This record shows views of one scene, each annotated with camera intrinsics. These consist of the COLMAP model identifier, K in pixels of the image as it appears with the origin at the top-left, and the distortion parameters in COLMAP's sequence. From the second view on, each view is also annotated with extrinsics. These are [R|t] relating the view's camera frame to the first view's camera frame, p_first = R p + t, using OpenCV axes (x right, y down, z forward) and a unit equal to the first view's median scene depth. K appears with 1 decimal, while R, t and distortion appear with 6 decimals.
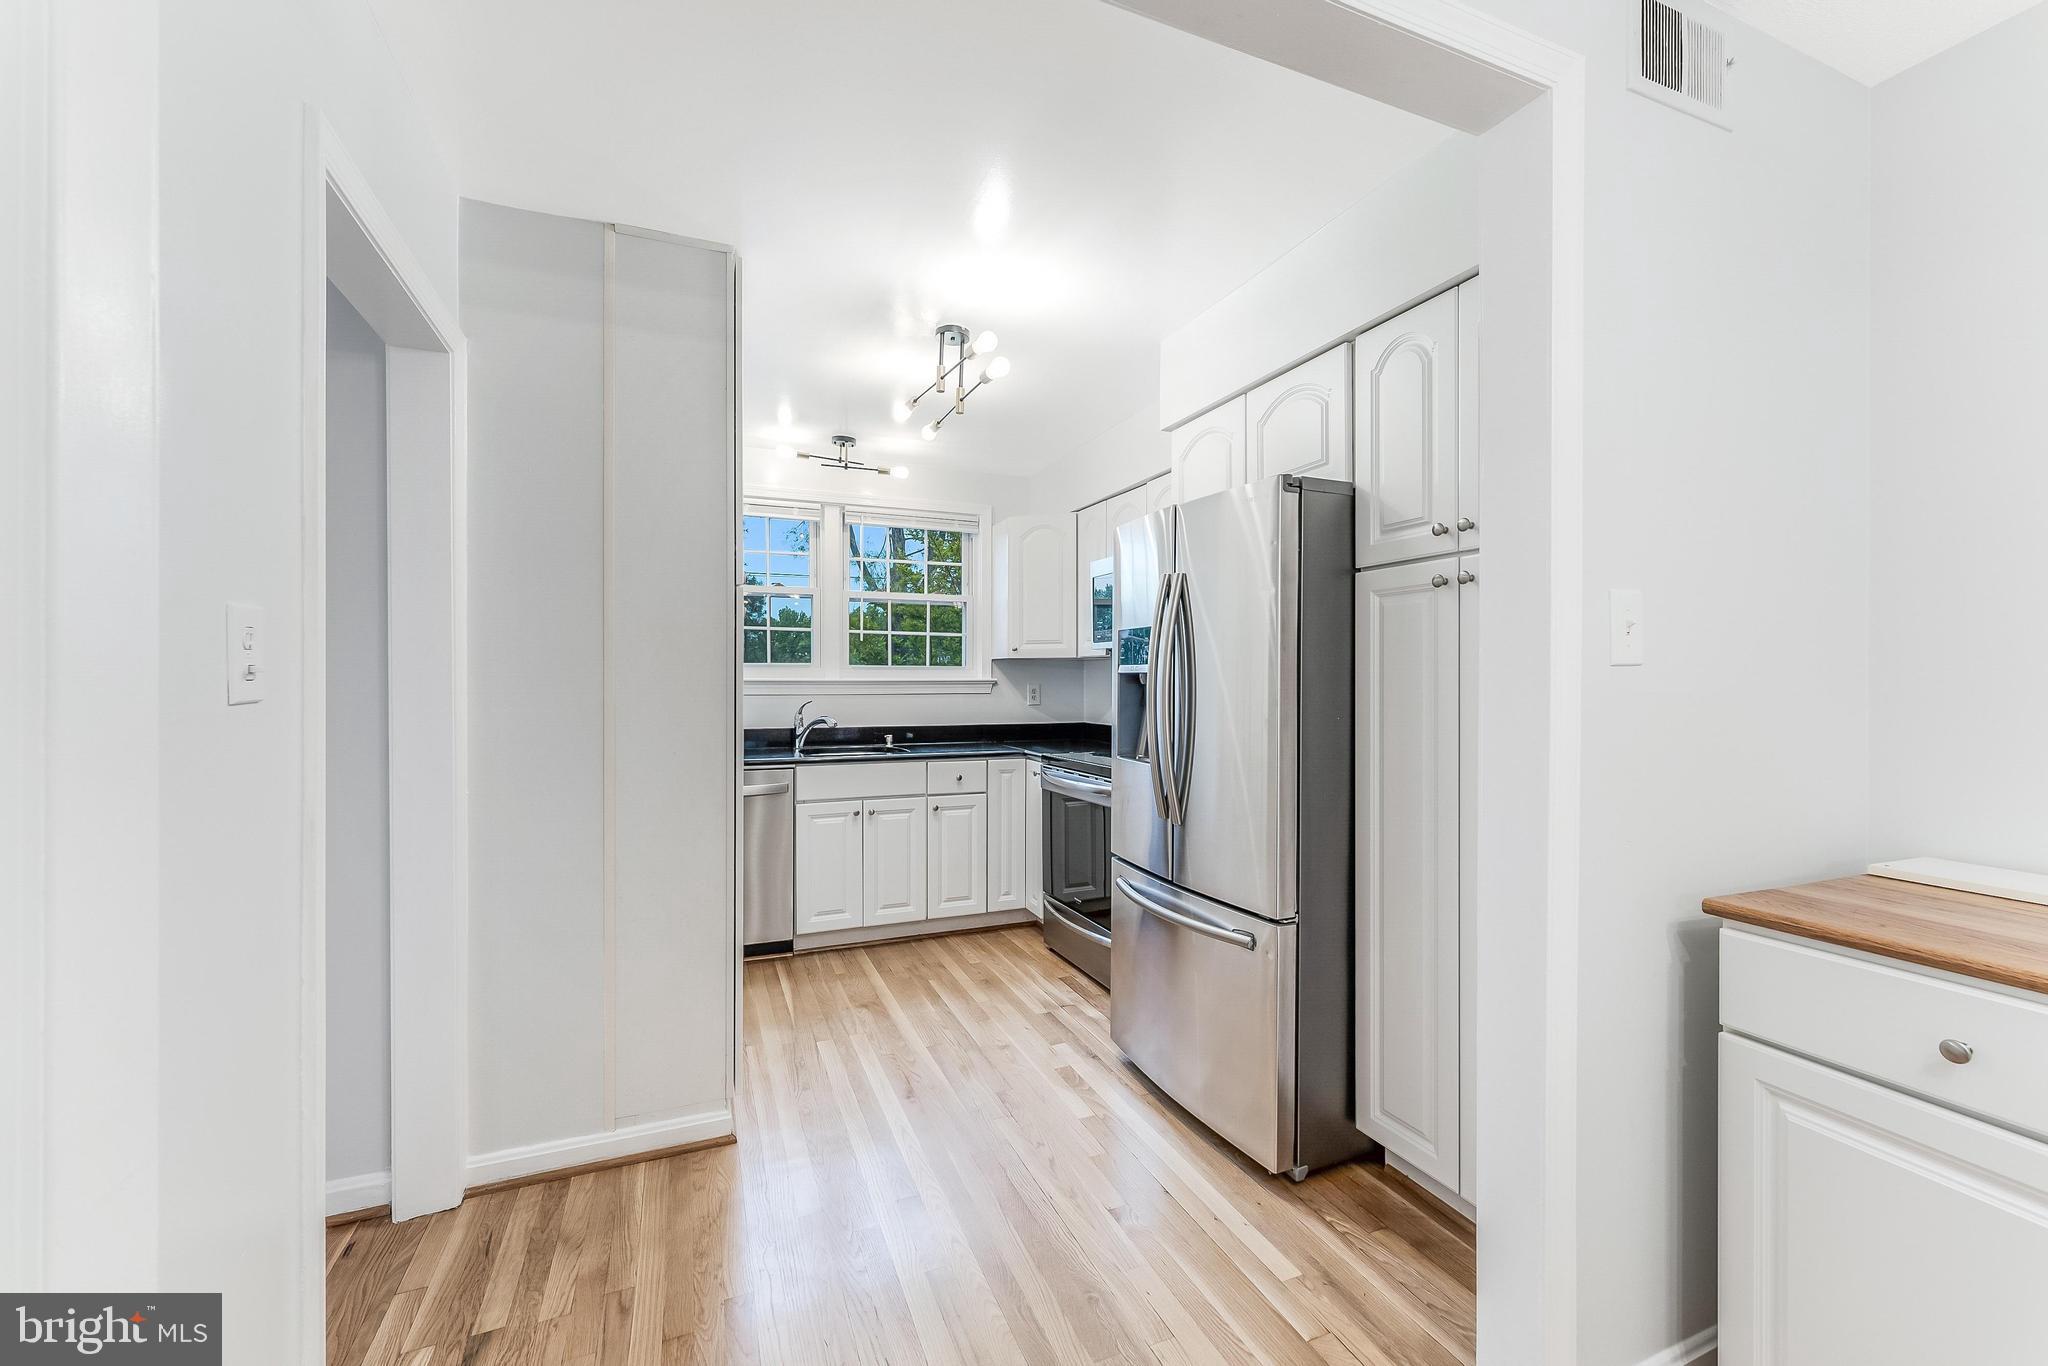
lens RADIAL K [[816.7, 0, 1027.0], [0, 816.7, 678.2], [0, 0, 1]] dist [-0.001811, -0.000415]
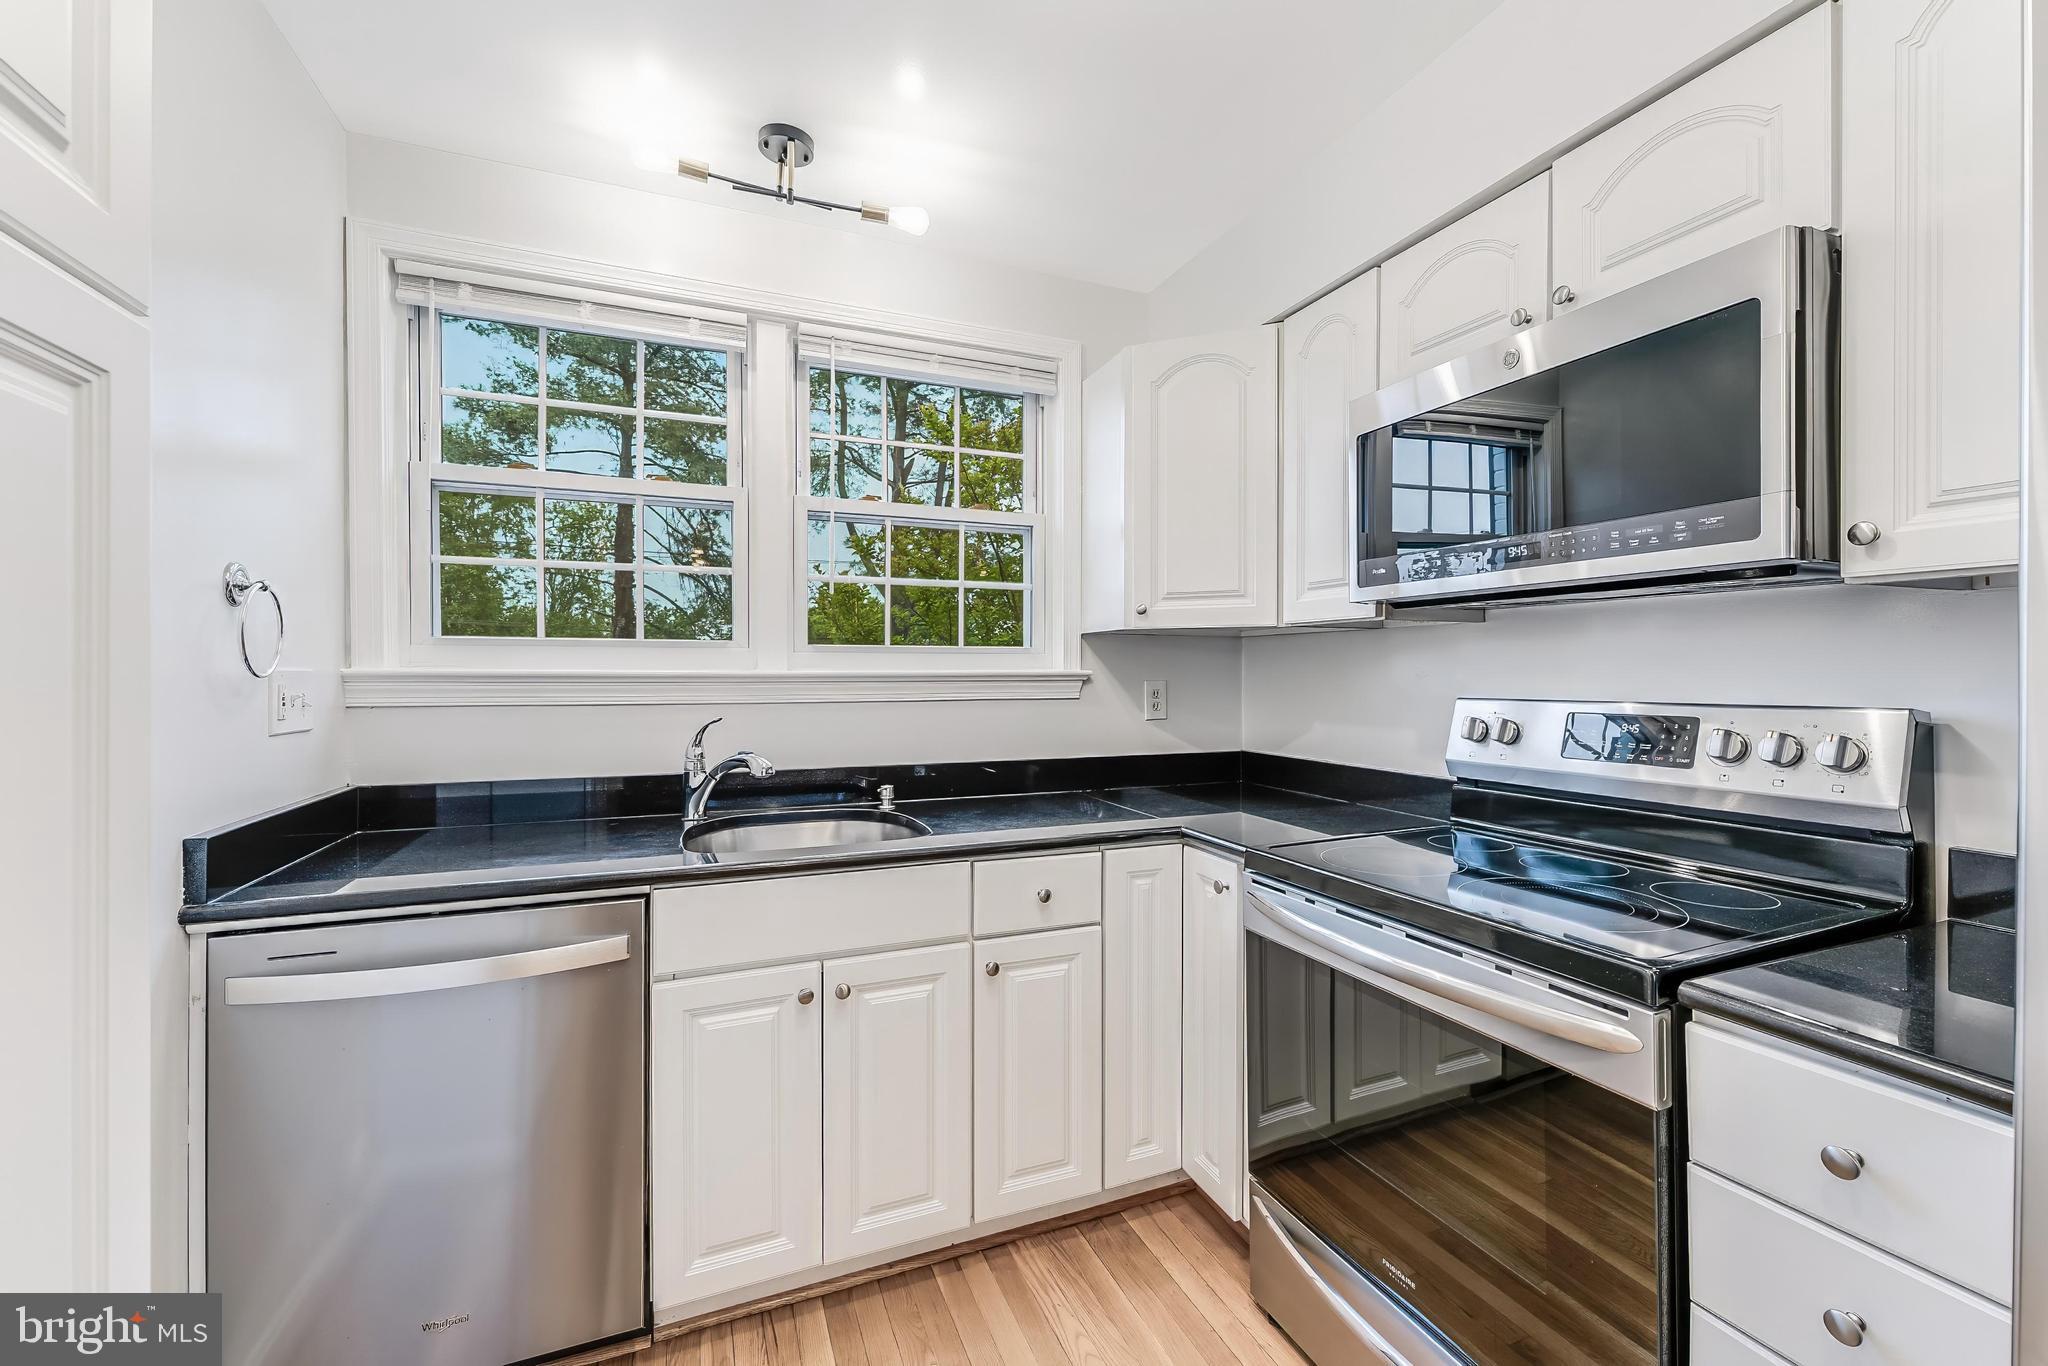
lens RADIAL K [[817.5, 0, 1027.0], [0, 817.5, 676.0], [0, 0, 1]] dist [0.002957, -0.000202]
pose [[0.999997, 0.001085, -0.002288, -0.084265], [-0.001074, 0.999986, 0.005103, 0.001441], [0.002293, -0.005101, 0.999984, 0.514544]]
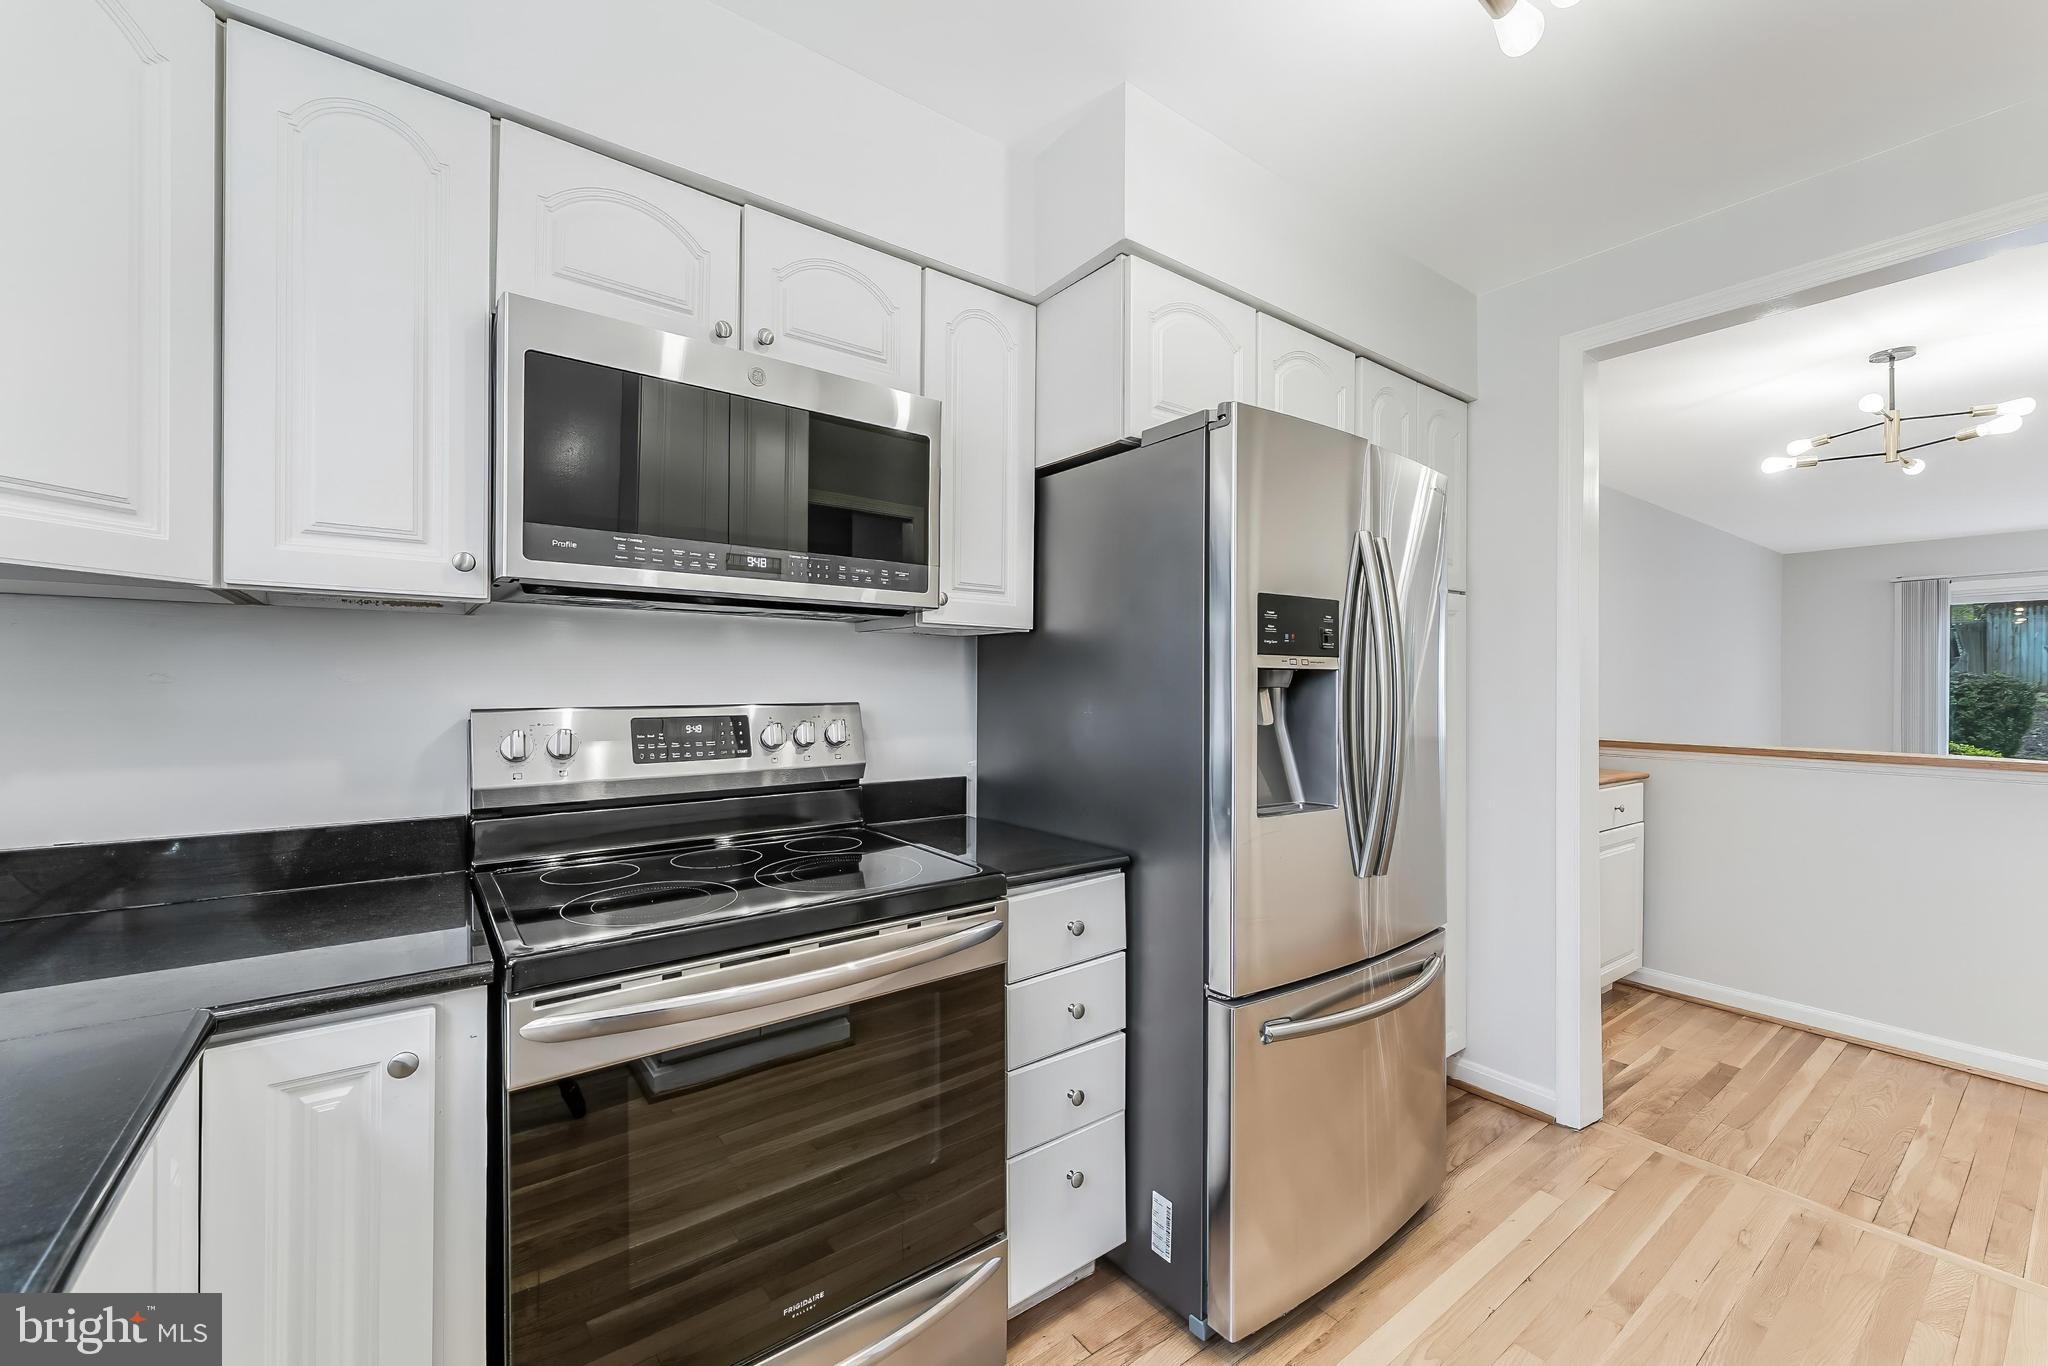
lens RADIAL K [[816.7, 0, 1027.0], [0, 816.7, 678.2], [0, 0, 1]] dist [-0.001811, -0.000415]
pose [[-0.266807, 0.006694, 0.963727, -0.241217], [-0.004348, 0.999957, -0.008150, 0.003772], [-0.963740, -0.006365, -0.266767, 0.811076]]
